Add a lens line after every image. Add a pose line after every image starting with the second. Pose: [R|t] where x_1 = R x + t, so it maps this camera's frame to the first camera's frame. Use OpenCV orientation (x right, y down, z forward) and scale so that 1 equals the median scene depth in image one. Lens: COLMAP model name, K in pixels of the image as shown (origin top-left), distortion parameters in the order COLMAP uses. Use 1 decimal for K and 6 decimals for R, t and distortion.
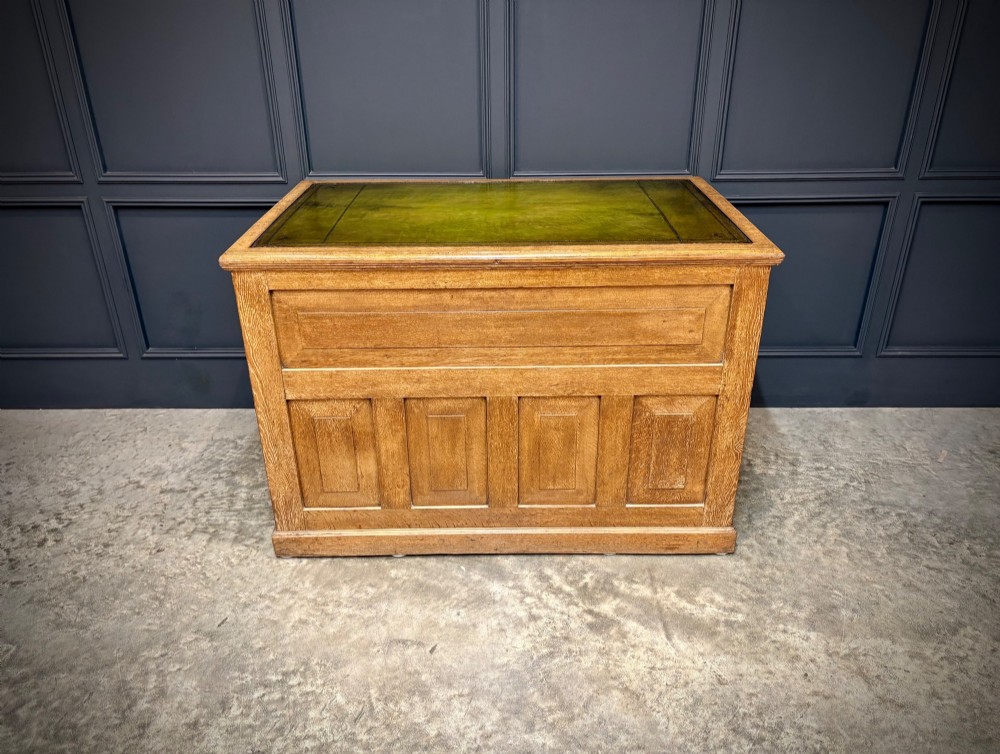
lens RADIAL K [[787.6, 0, 500.2], [0, 787.6, 372.6], [0, 0, 1]] dist [-0.003915, 0.051047]
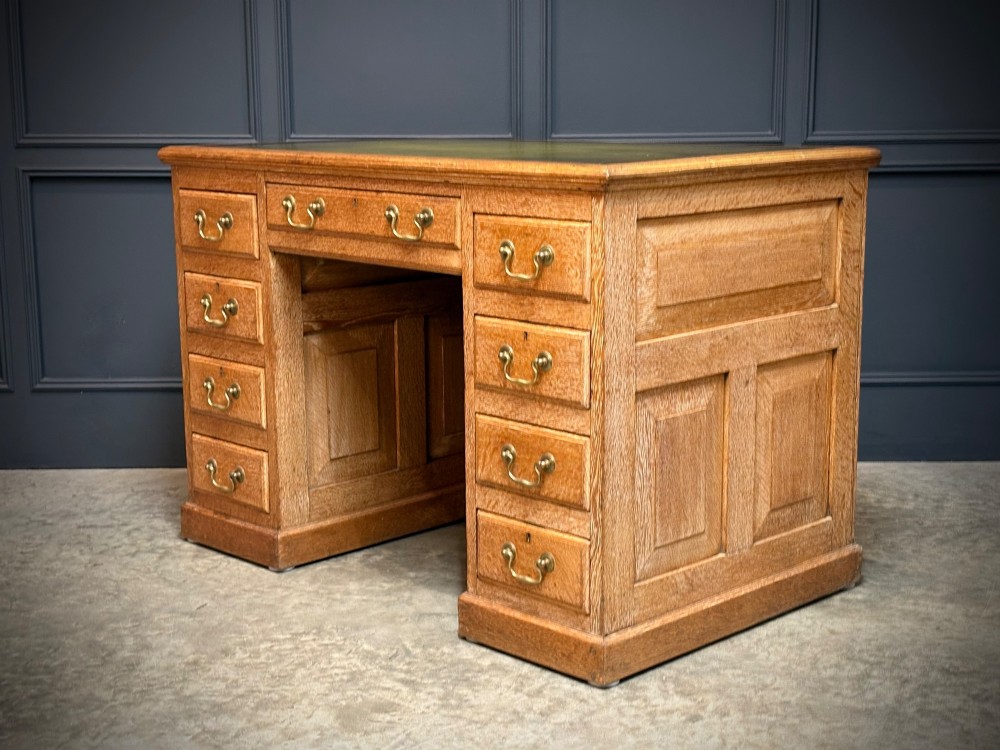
lens RADIAL K [[1558.6, 0, 503.7], [0, 1558.6, 369.1], [0, 0, 1]] dist [0.121064, 0.000000]
pose [[0.999651, -0.002393, 0.026310, -0.090515], [0.009502, 0.961802, -0.273580, 0.503894], [-0.024650, 0.273735, 0.961489, -0.552640]]
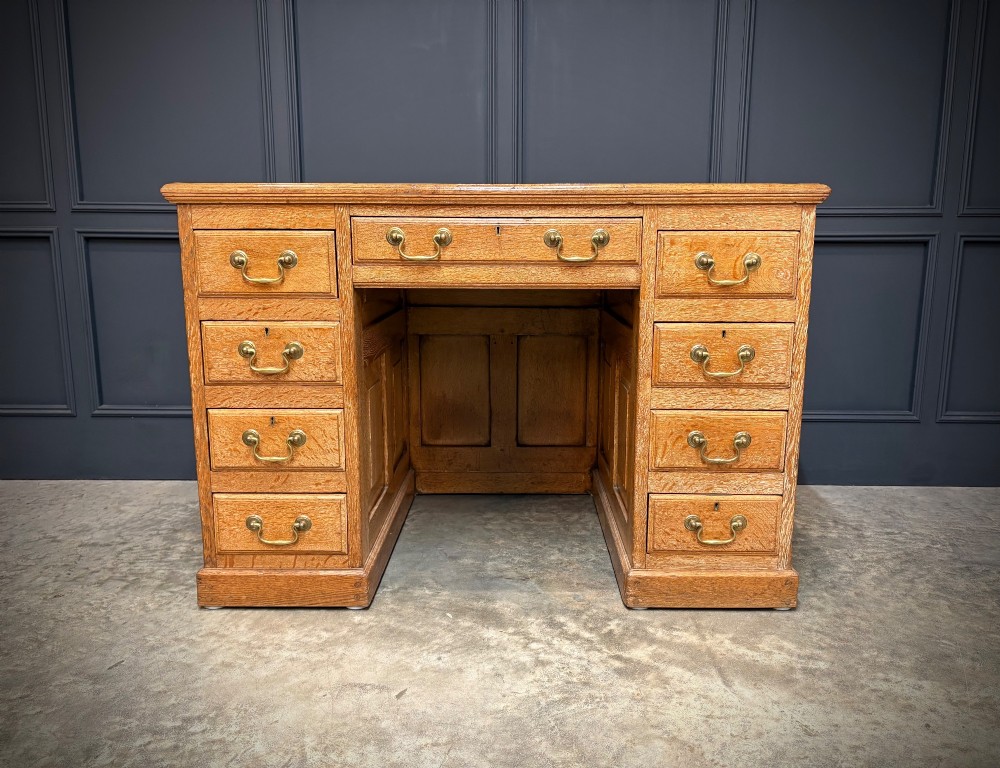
lens RADIAL K [[785.0, 0, 515.6], [0, 785.0, 379.9], [0, 0, 1]] dist [0.010551, 0.012126]
pose [[0.999927, 0.011812, 0.002647, 0.012987], [-0.010591, 0.959590, -0.281202, 0.257188], [-0.005862, 0.281154, 0.959645, 0.214762]]
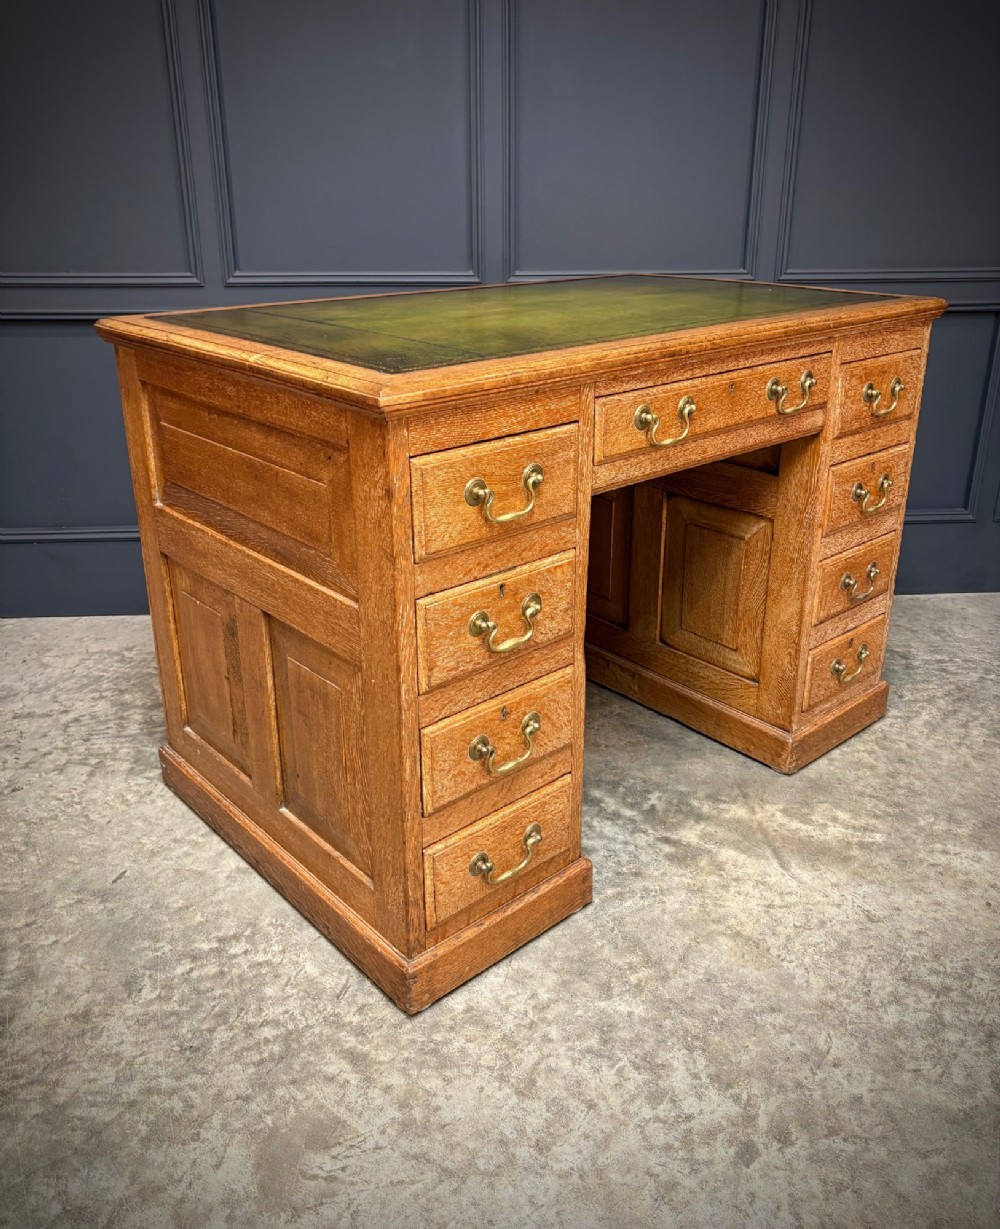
lens RADIAL K [[1020.8, 0, 507.6], [0, 1020.8, 555.4], [0, 0, 1]] dist [0.016109, -0.001178]
pose [[0.996955, -0.019654, 0.075460, -0.084673], [0.027785, 0.993735, -0.108256, 0.146534], [-0.072860, 0.110023, 0.991255, 0.093808]]
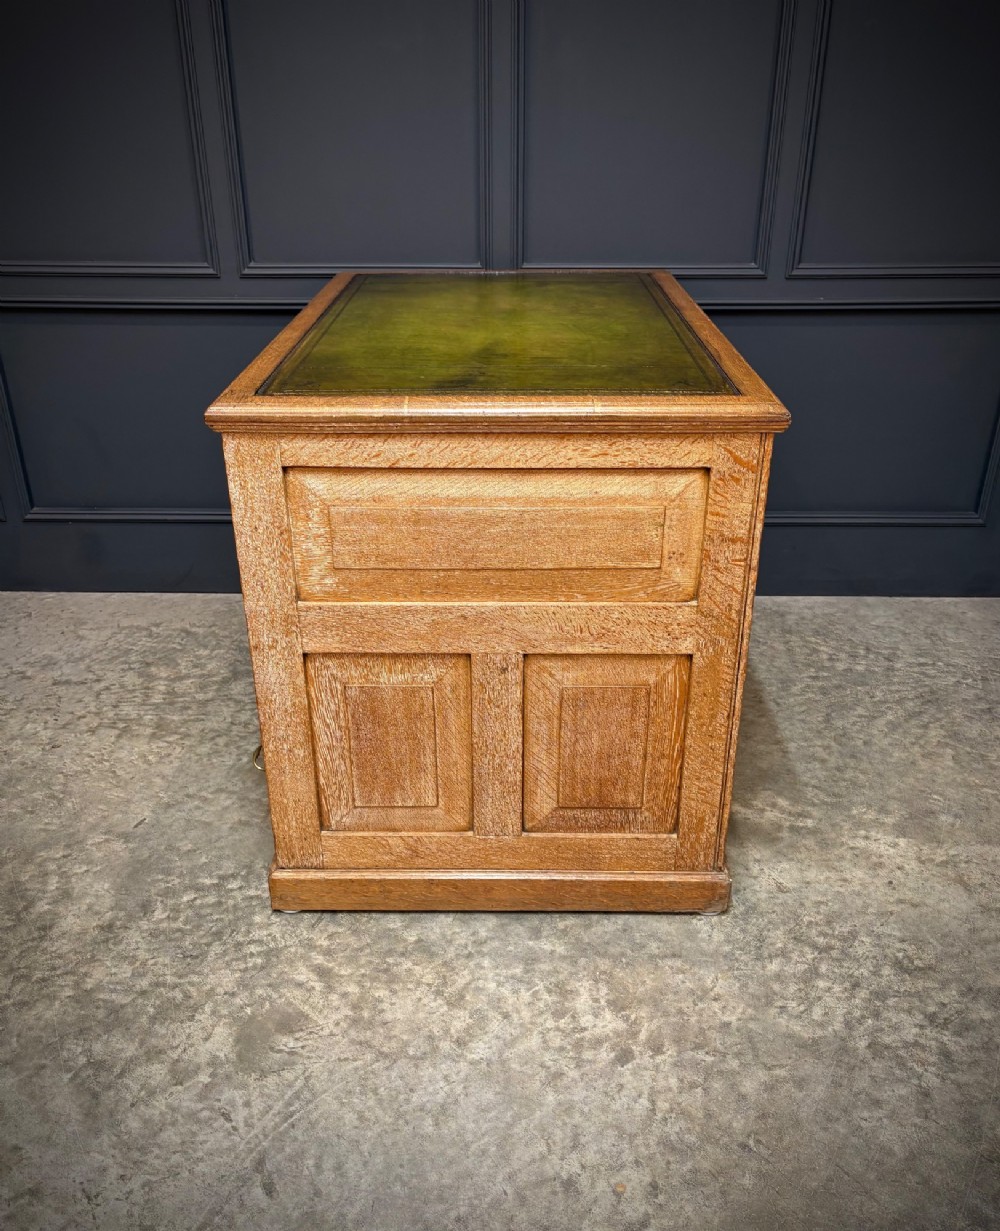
lens RADIAL K [[1100.4, 0, 499.1], [0, 1100.4, 678.5], [0, 0, 1]] dist [0.012050, -0.006966]
pose [[0.999961, 0.008472, -0.002676, 0.001929], [-0.008388, 0.999518, 0.029901, 0.135532], [0.002928, -0.029877, 0.999549, -0.072458]]
